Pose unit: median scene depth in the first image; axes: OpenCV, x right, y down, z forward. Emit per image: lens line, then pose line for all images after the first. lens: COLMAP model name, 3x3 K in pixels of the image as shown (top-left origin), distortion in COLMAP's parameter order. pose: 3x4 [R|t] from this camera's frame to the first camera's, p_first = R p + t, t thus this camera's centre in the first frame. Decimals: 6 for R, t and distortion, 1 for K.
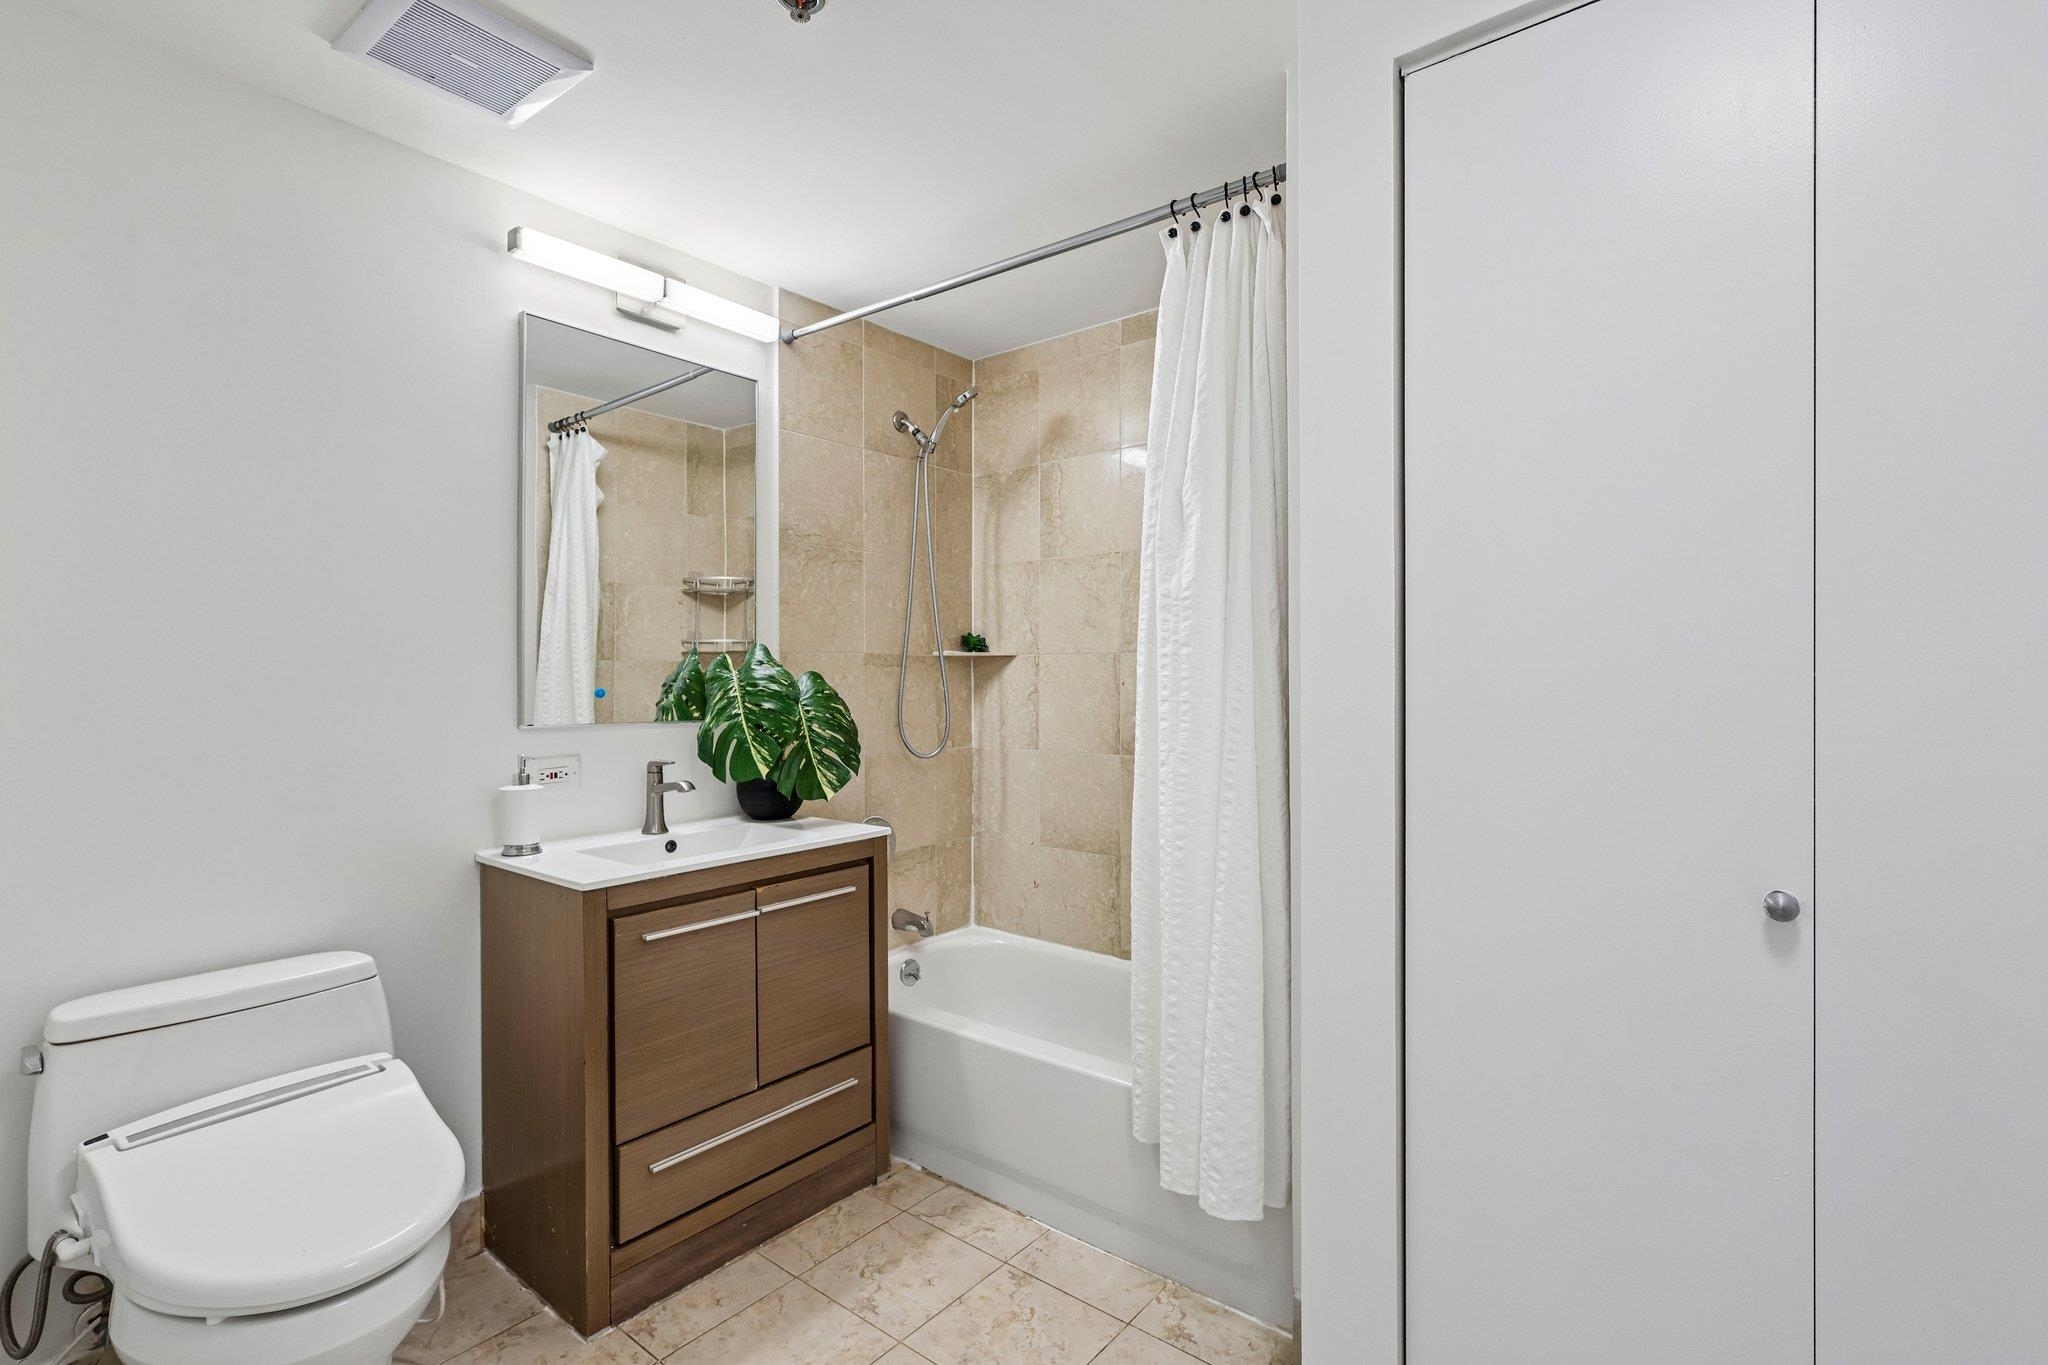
lens RADIAL K [[943.4, 0, 1018.0], [0, 943.4, 678.9], [0, 0, 1]] dist [-0.003532, 0.000855]
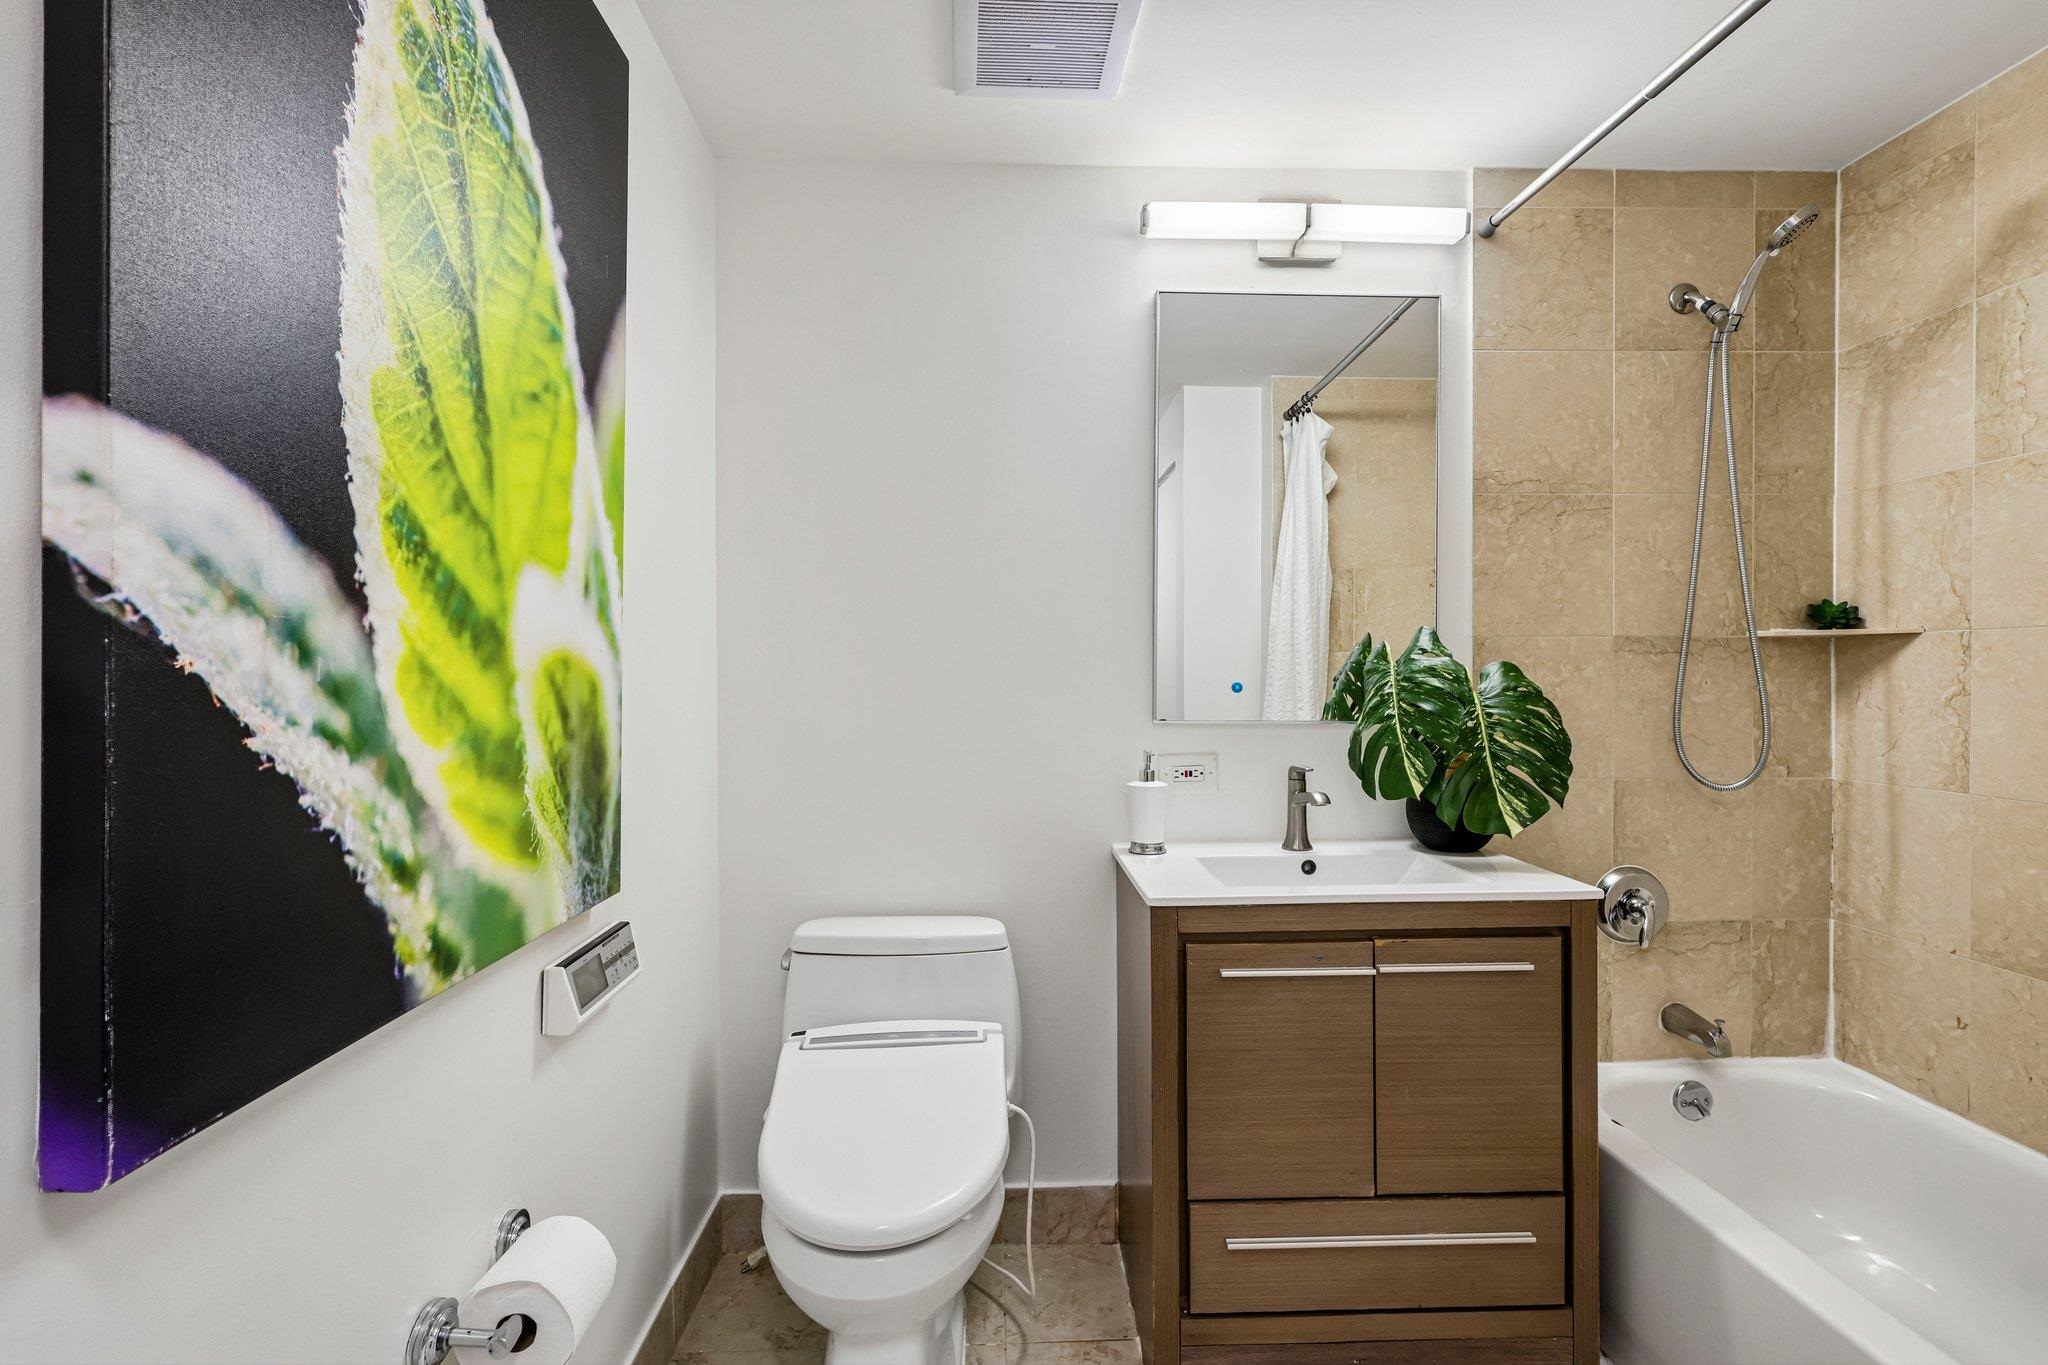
lens RADIAL K [[943.4, 0, 1012.2], [0, 943.4, 679.3], [0, 0, 1]] dist [-0.003532, 0.000855]
pose [[0.650777, 0.005036, -0.759252, 0.109410], [0.000013, 0.999978, 0.006643, 0.001194], [0.759269, -0.004333, 0.650763, 0.245579]]
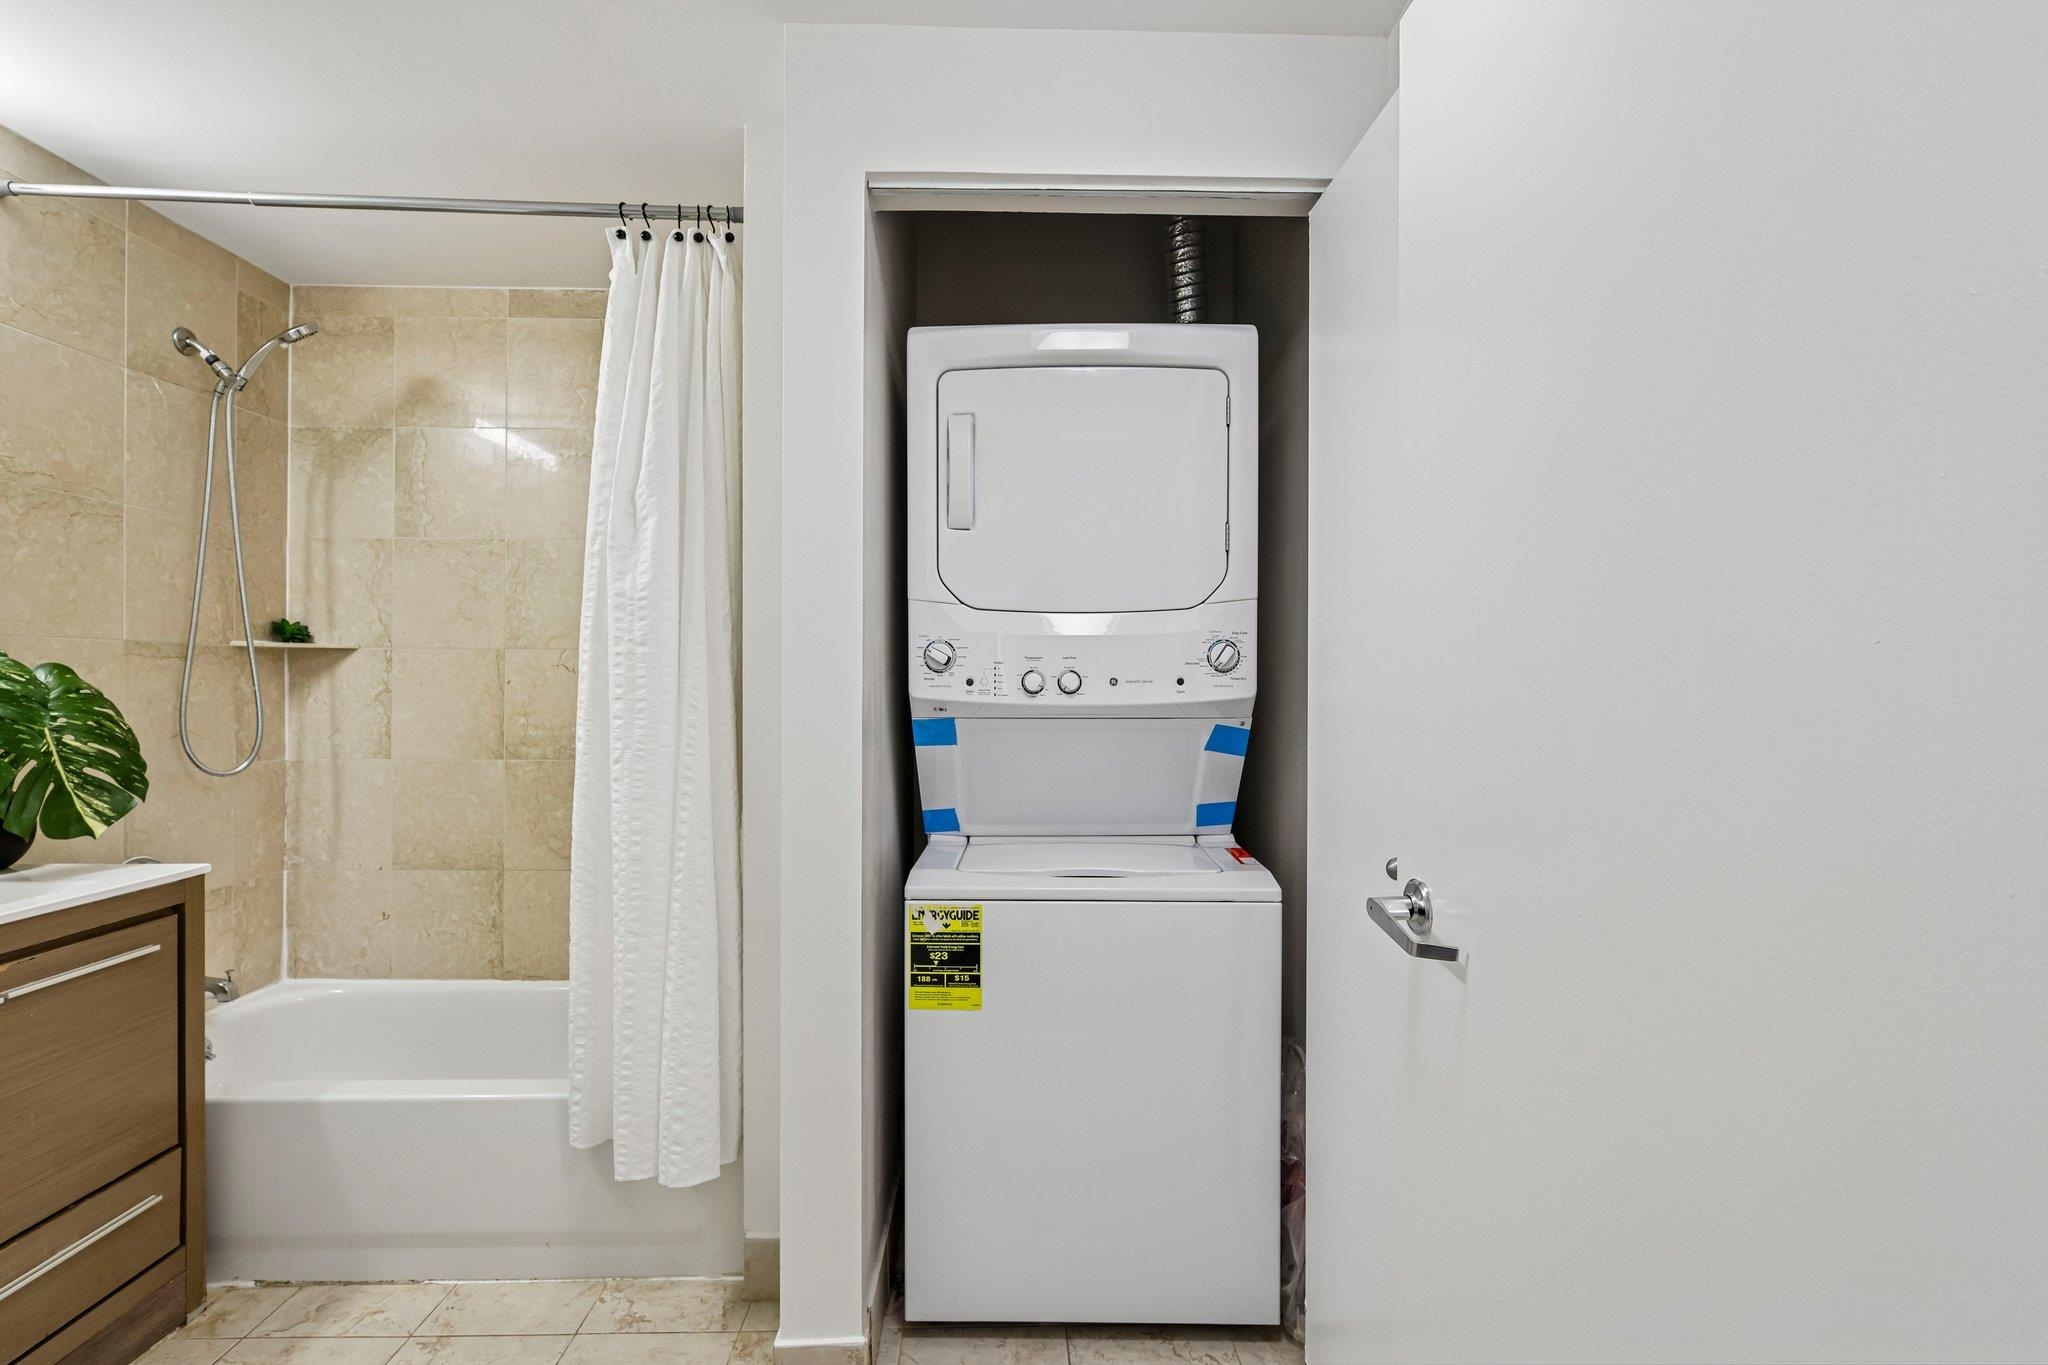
lens RADIAL K [[943.4, 0, 1016.2], [0, 943.4, 678.5], [0, 0, 1]] dist [-0.003532, 0.000855]
pose [[0.762752, 0.007149, 0.646651, -0.138900], [-0.006199, 0.999974, -0.003743, 0.002072], [-0.646661, -0.001154, 0.762777, -0.035639]]
